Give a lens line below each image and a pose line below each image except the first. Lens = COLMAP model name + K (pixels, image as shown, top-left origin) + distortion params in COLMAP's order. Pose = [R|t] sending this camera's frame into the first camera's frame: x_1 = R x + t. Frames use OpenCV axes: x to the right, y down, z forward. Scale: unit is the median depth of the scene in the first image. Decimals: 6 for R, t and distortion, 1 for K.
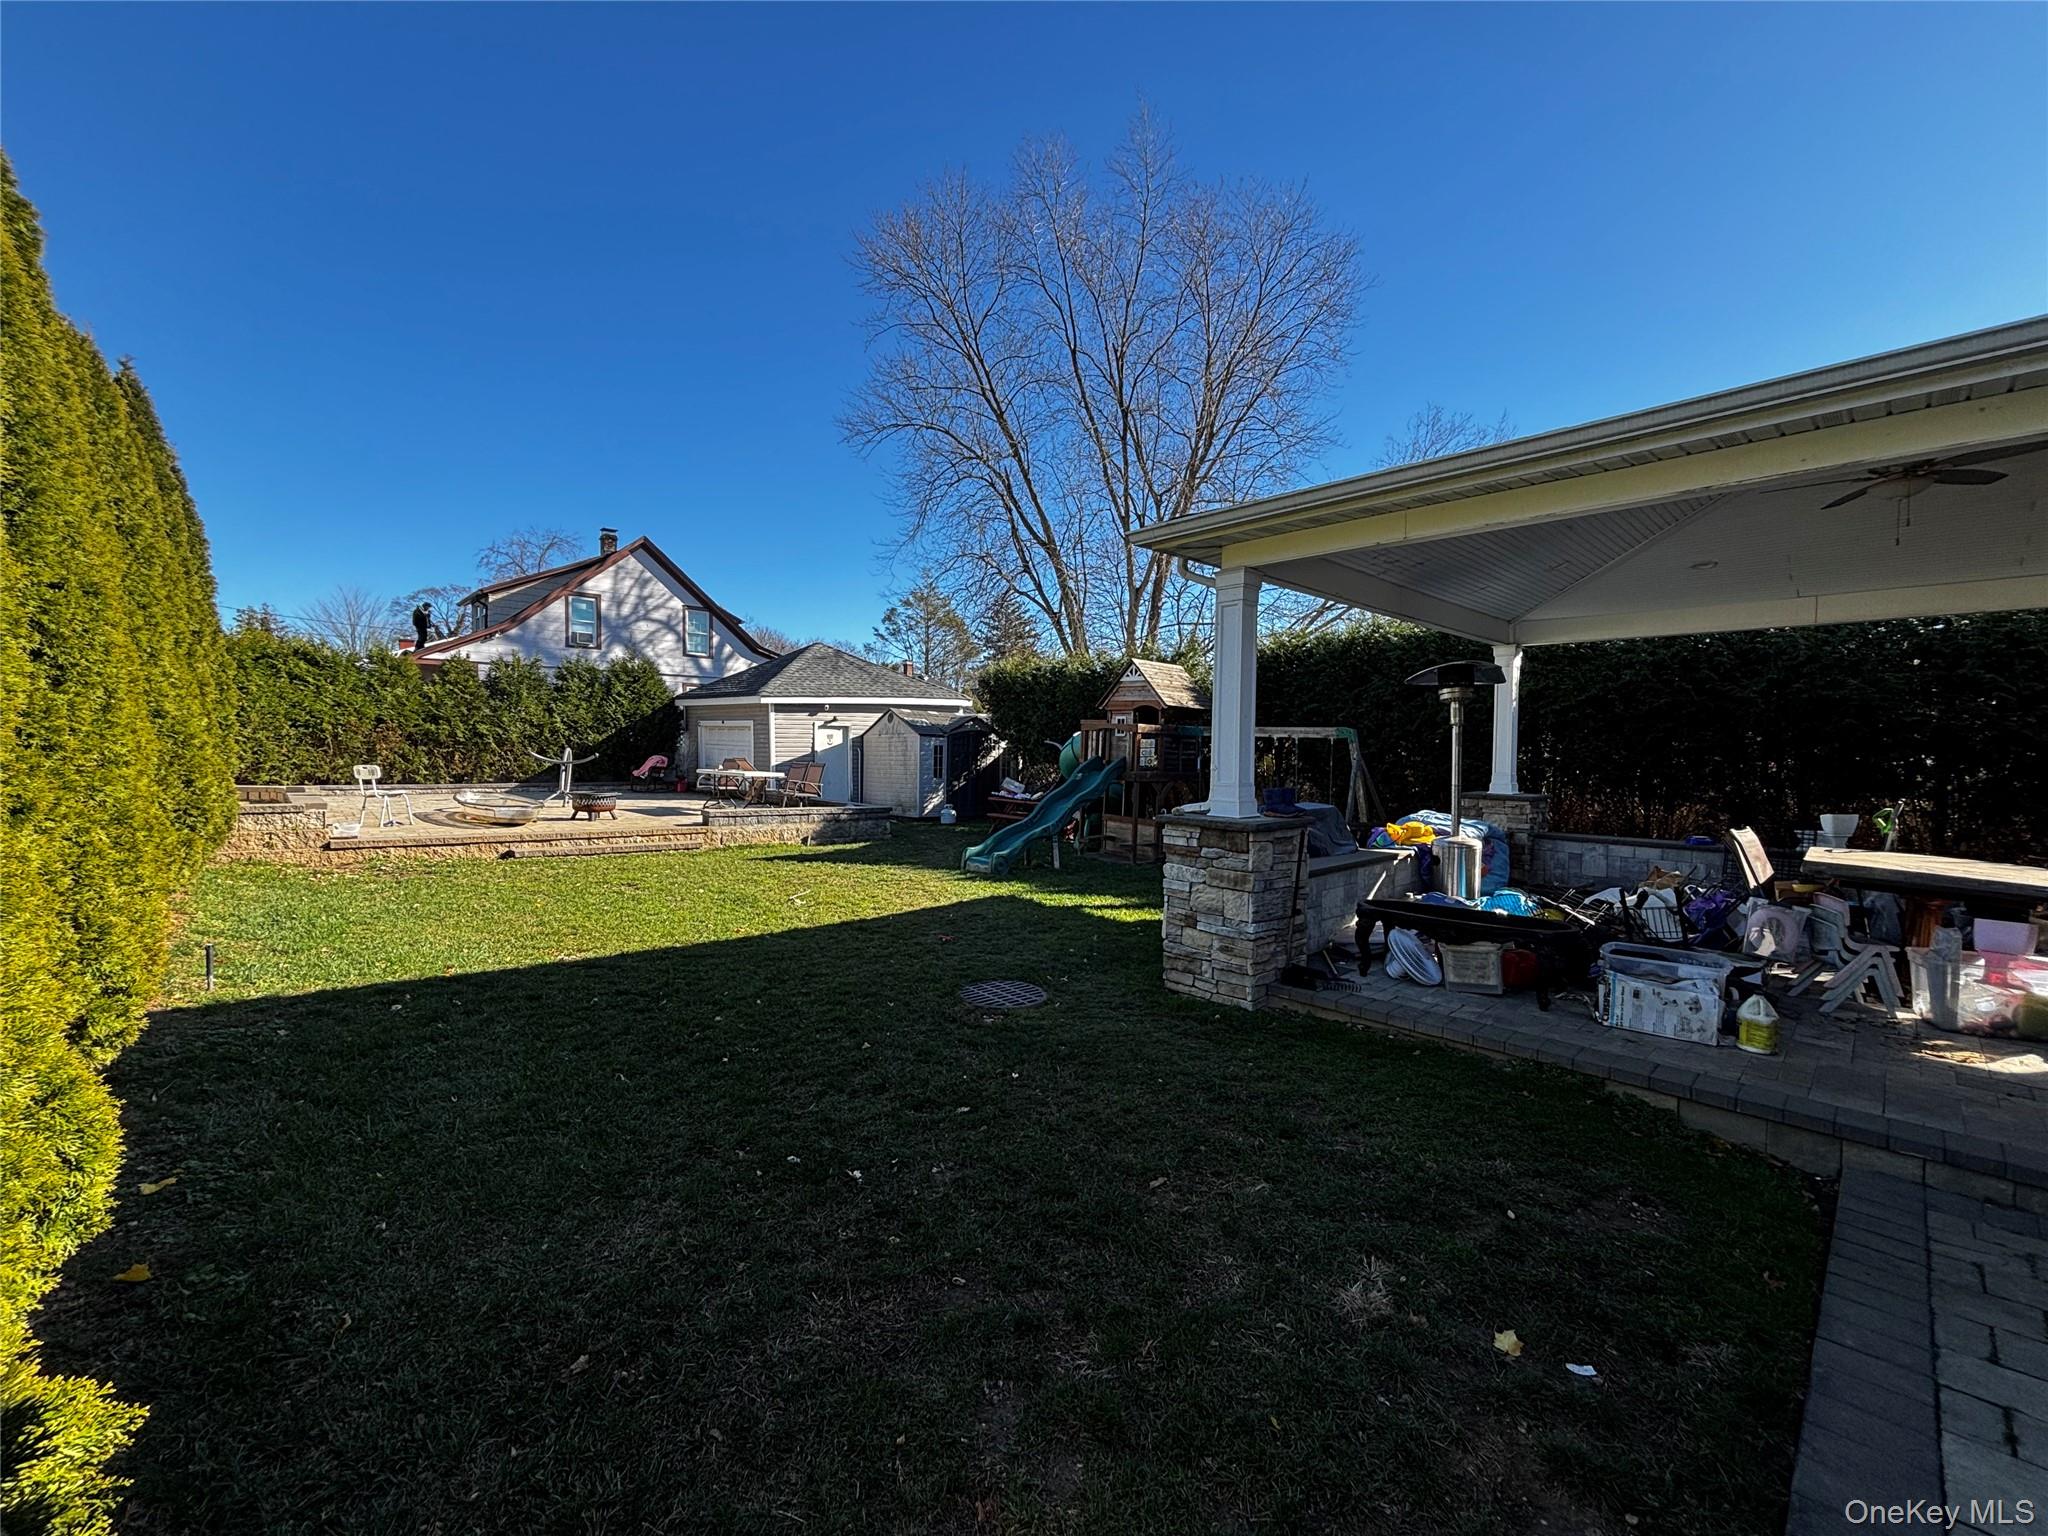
lens RADIAL K [[823.7, 0, 1024.0], [0, 823.7, 768.0], [0, 0, 1]] dist [0.000516, 0.000420]
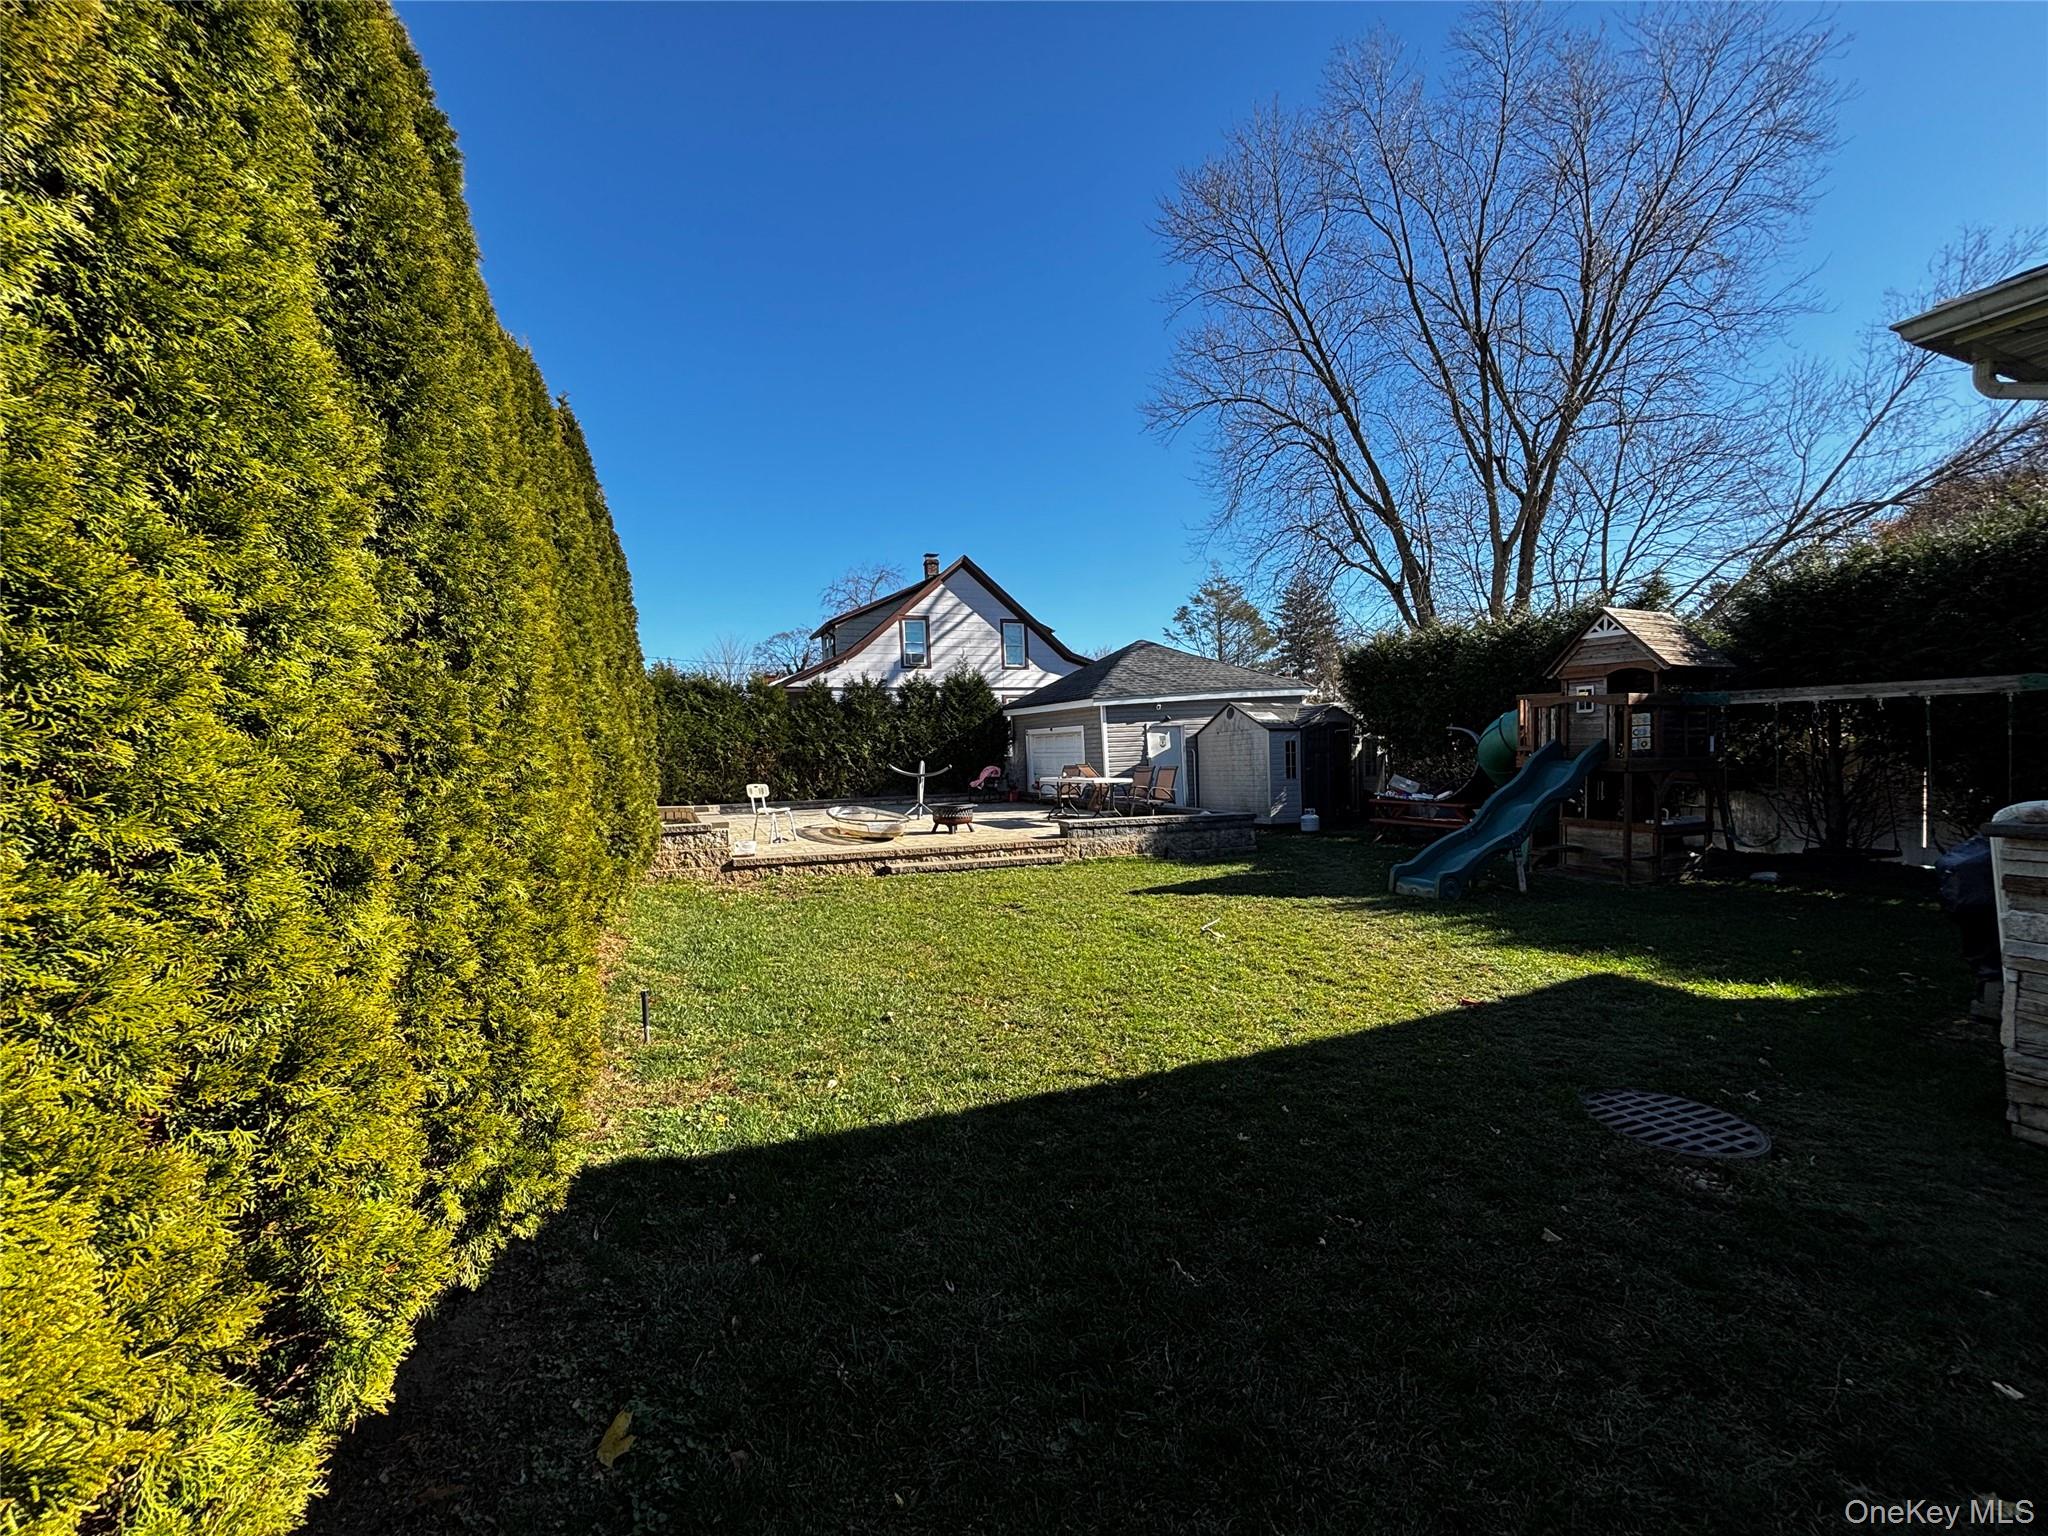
lens RADIAL K [[820.0, 0, 1026.1], [0, 820.0, 759.6], [0, 0, 1]] dist [0.016604, 0.000121]
pose [[0.942963, -0.043285, -0.330070, -0.118963], [0.038119, 0.999029, -0.022112, 0.001263], [0.330706, 0.008269, 0.943697, 0.119290]]
